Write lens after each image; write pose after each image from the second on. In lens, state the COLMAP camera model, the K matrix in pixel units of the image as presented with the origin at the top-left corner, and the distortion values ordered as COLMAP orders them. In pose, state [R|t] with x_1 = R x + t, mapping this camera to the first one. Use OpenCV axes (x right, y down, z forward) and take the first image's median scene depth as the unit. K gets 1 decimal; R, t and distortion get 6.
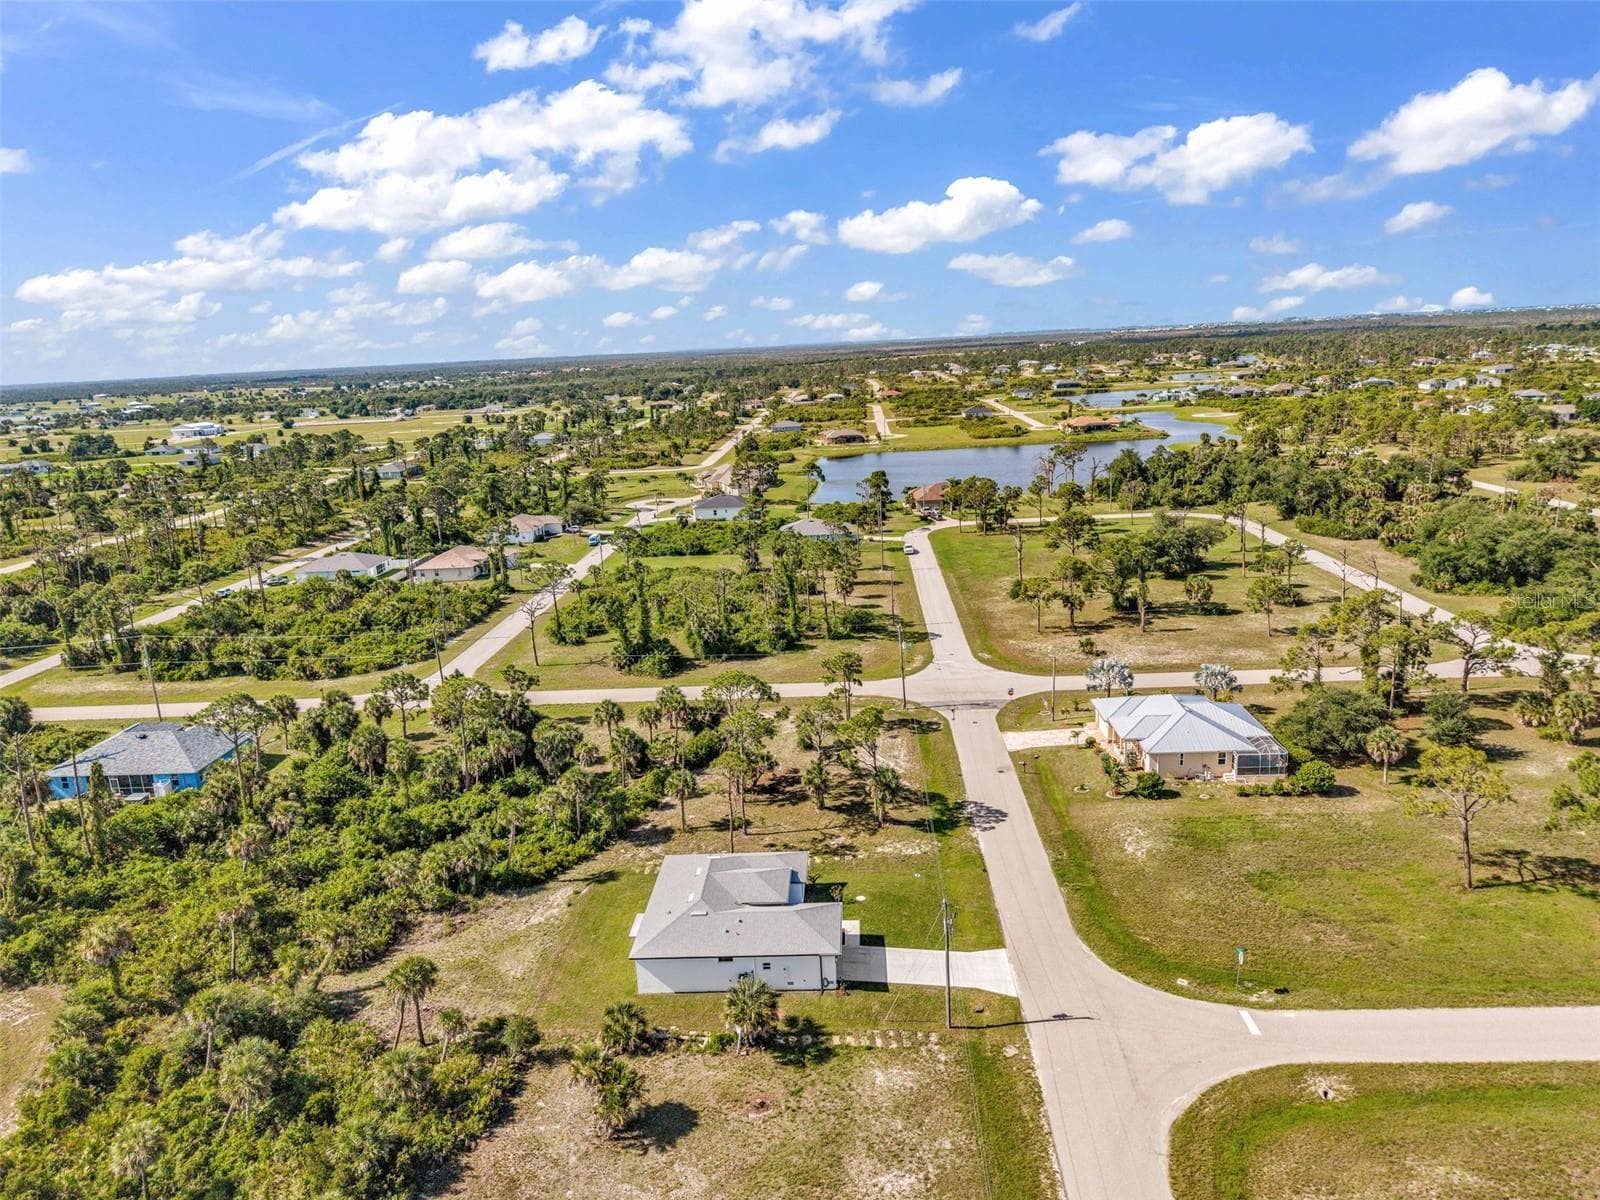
lens RADIAL K [[1060.6, 0, 797.7], [0, 1060.6, 631.6], [0, 0, 1]] dist [0.069457, -0.088429]
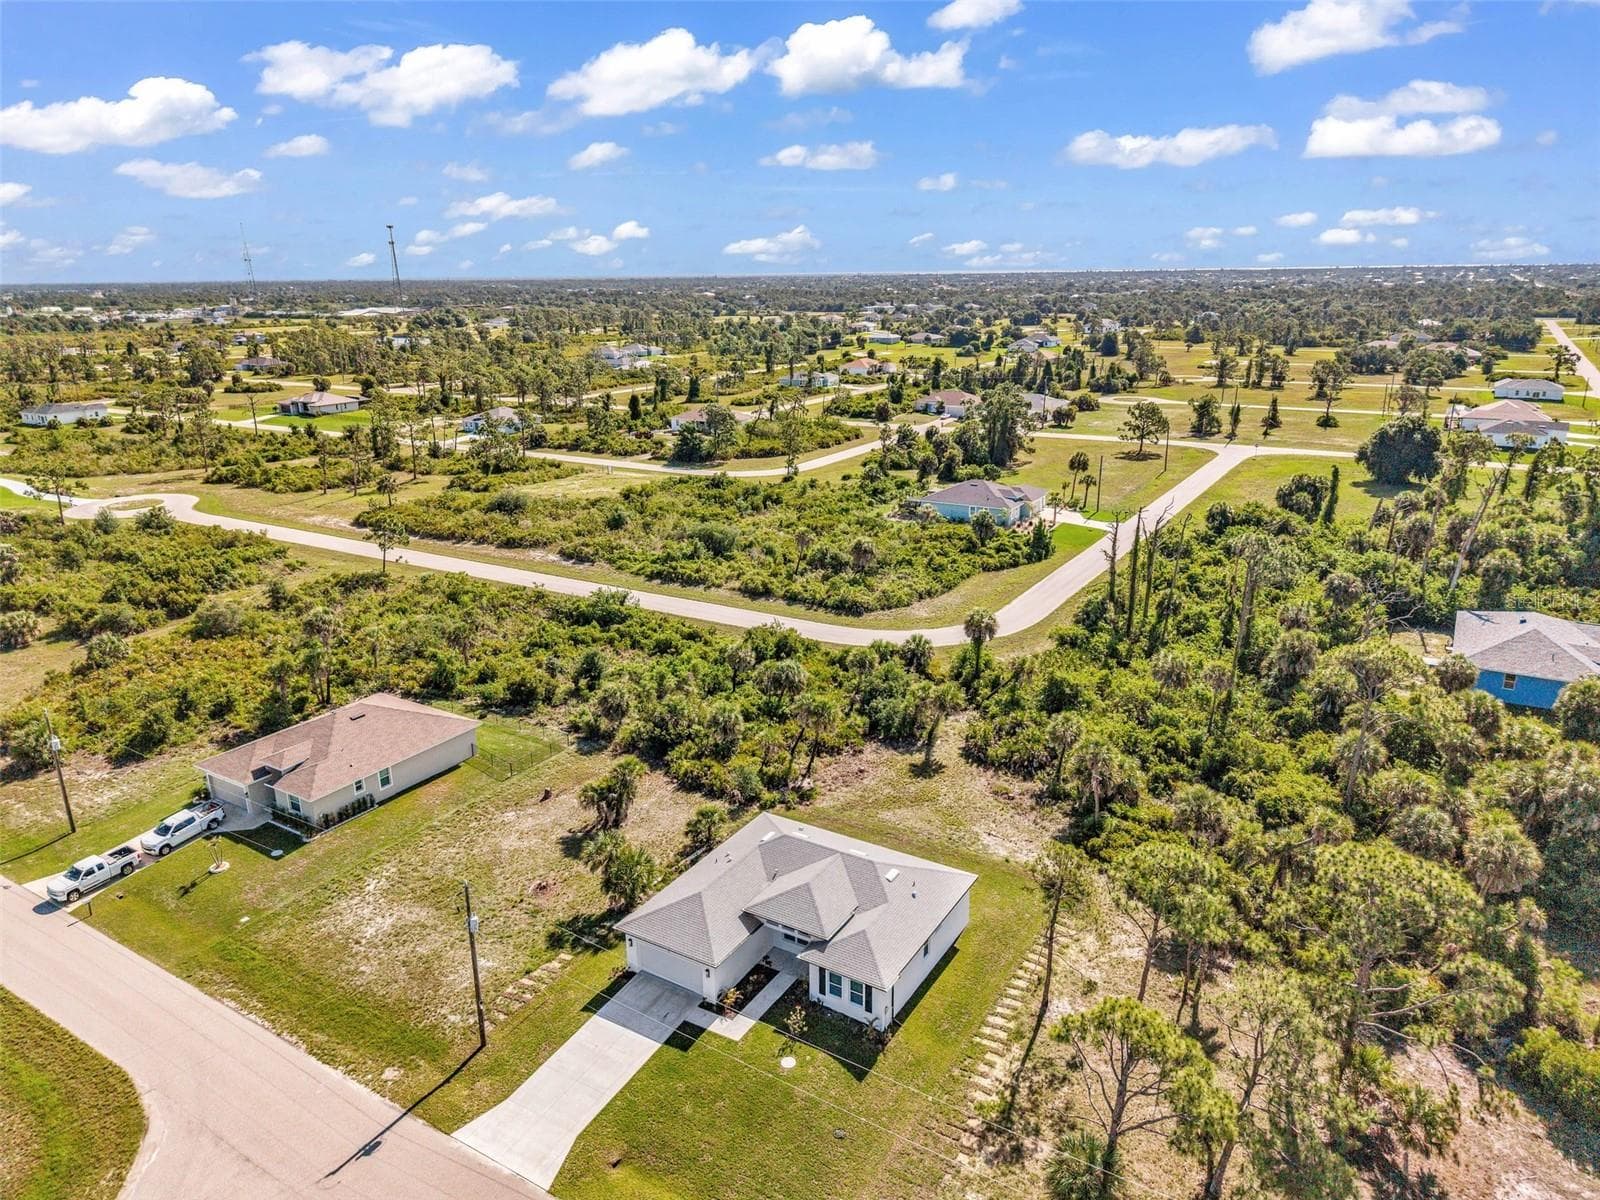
lens RADIAL K [[1060.6, 0, 797.7], [0, 1060.6, 631.6], [0, 0, 1]] dist [0.069457, -0.088429]
pose [[-0.481600, 0.337387, -0.808846, 0.399784], [-0.194127, 0.858933, 0.473865, -0.212078], [0.854621, 0.385232, -0.348166, 0.968314]]
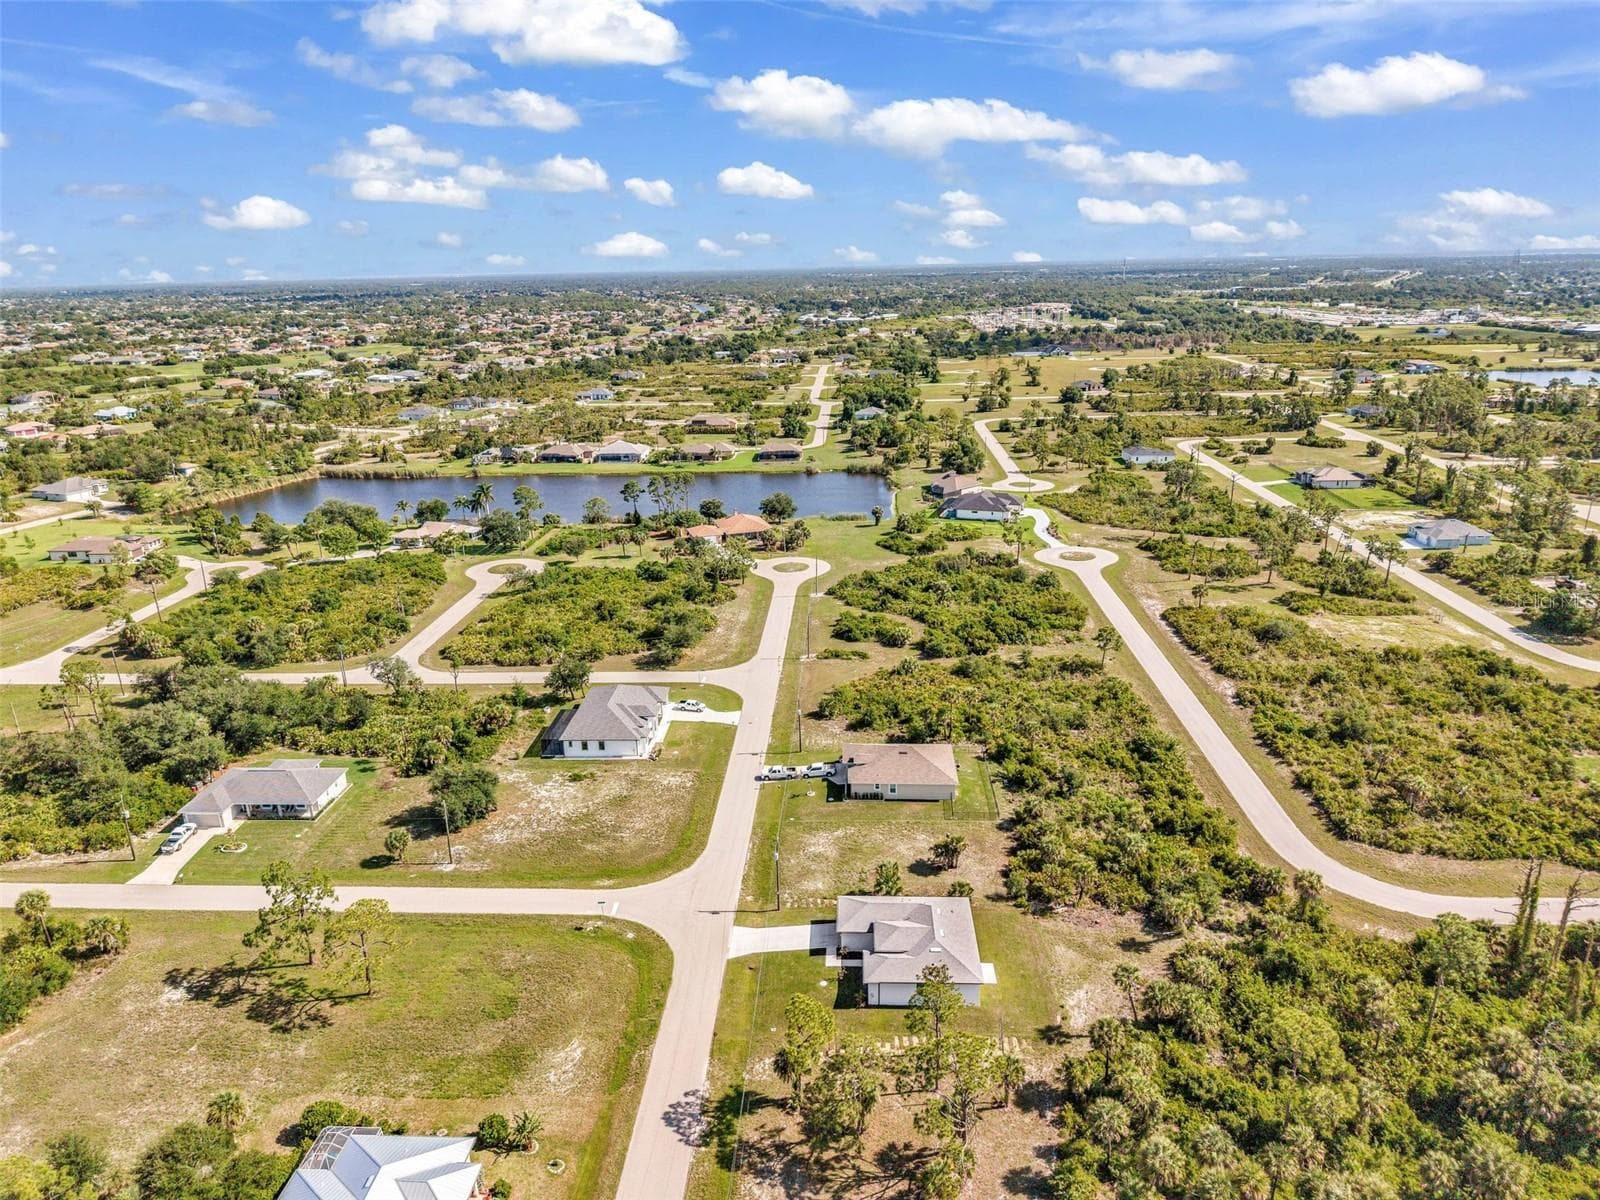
lens RADIAL K [[1060.6, 0, 797.7], [0, 1060.6, 631.6], [0, 0, 1]] dist [0.069457, -0.088429]
pose [[-0.997341, 0.068437, 0.025063, 0.025275], [0.070569, 0.820857, 0.566757, -0.723239], [0.018214, 0.567018, -0.823504, 1.576837]]
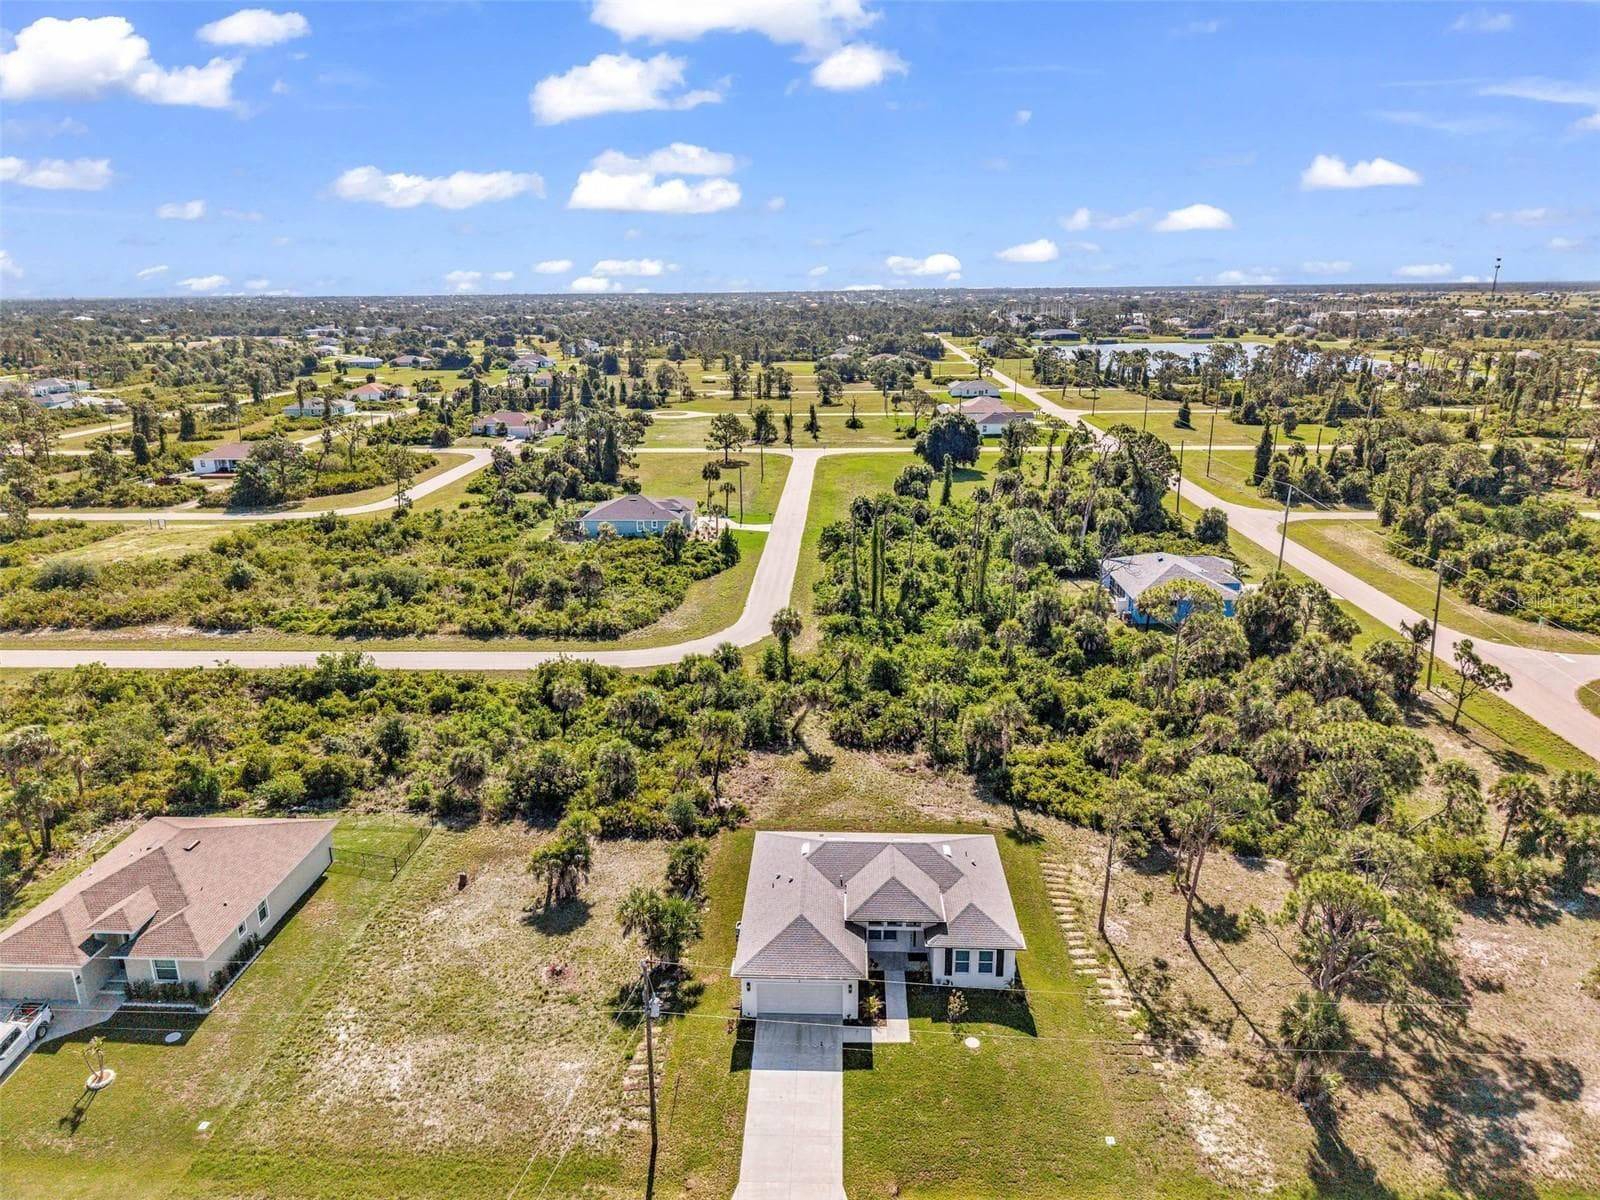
lens RADIAL K [[1060.6, 0, 797.7], [0, 1060.6, 631.6], [0, 0, 1]] dist [0.069457, -0.088429]
pose [[0.006052, 0.359017, -0.933312, 0.475908], [-0.253848, 0.903307, 0.345829, -0.132050], [0.967225, 0.234827, 0.096603, 0.679456]]
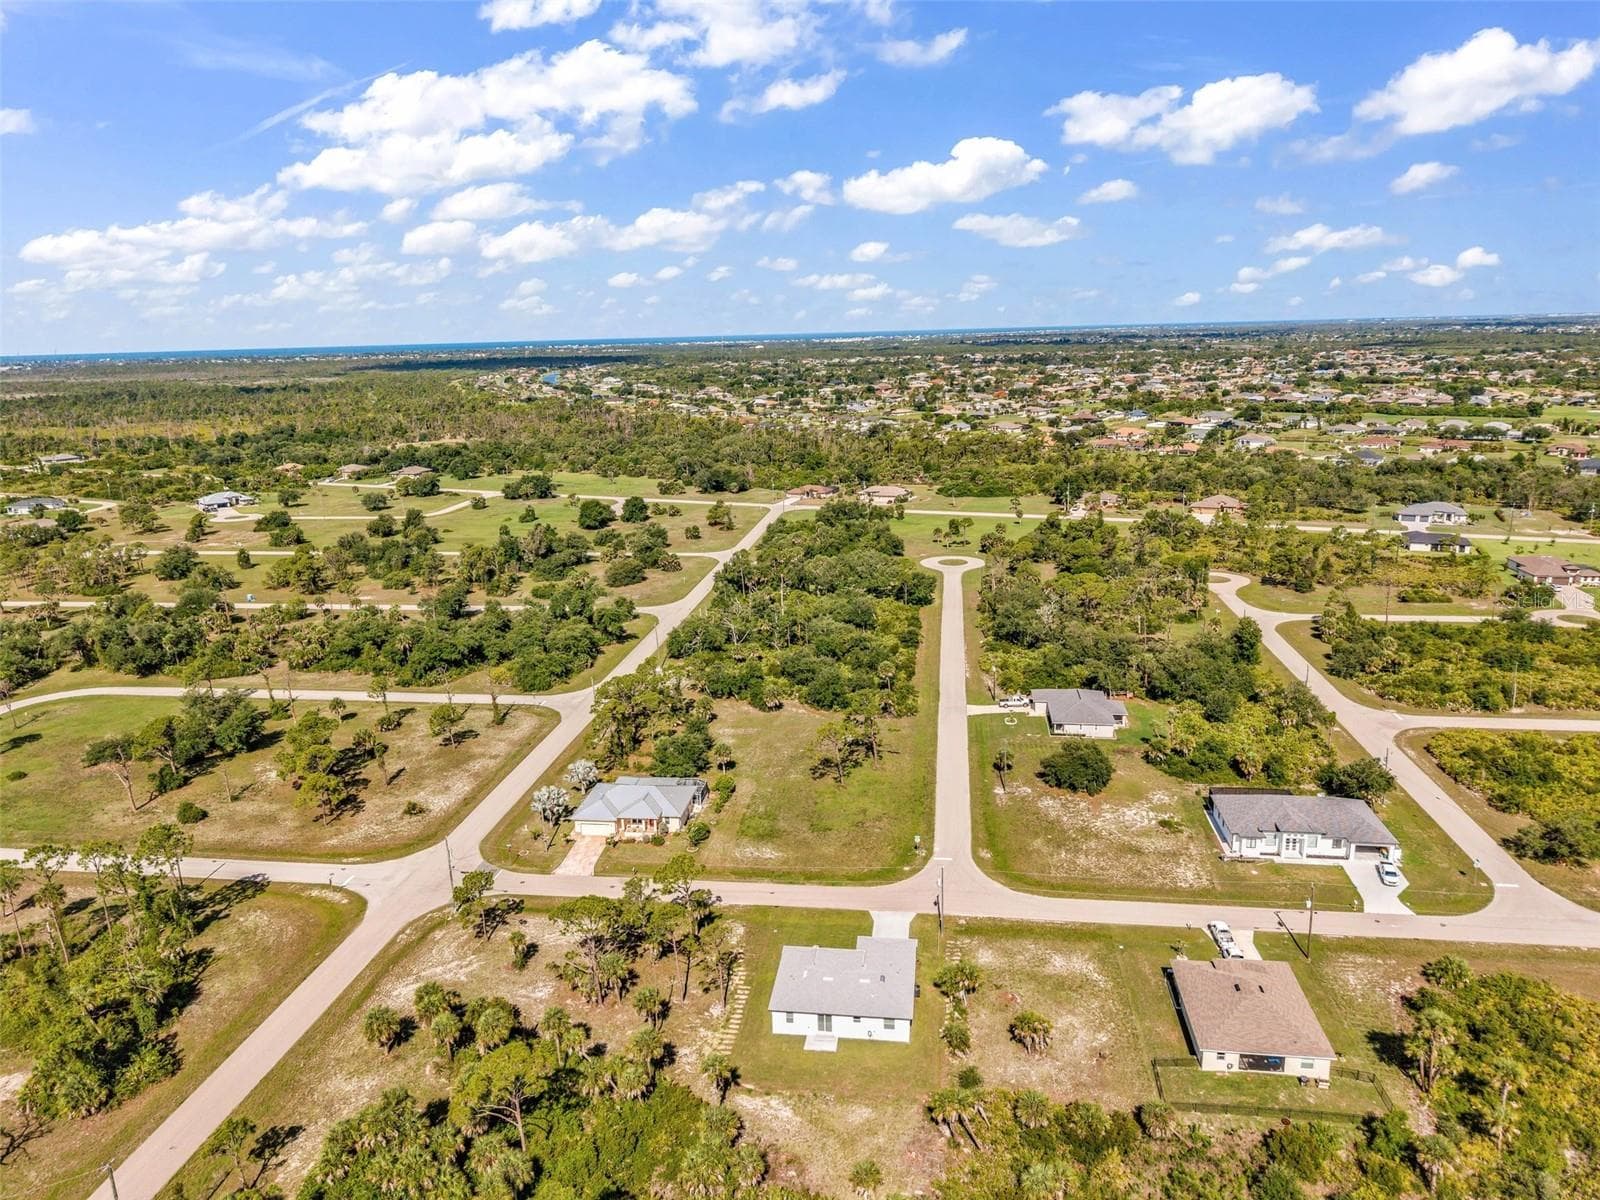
lens RADIAL K [[1060.6, 0, 797.7], [0, 1060.6, 631.6], [0, 0, 1]] dist [0.069457, -0.088429]
pose [[0.091059, -0.228757, 0.969215, -1.107660], [0.285270, 0.938464, 0.194697, -0.395747], [-0.954112, 0.258759, 0.150713, 0.593074]]
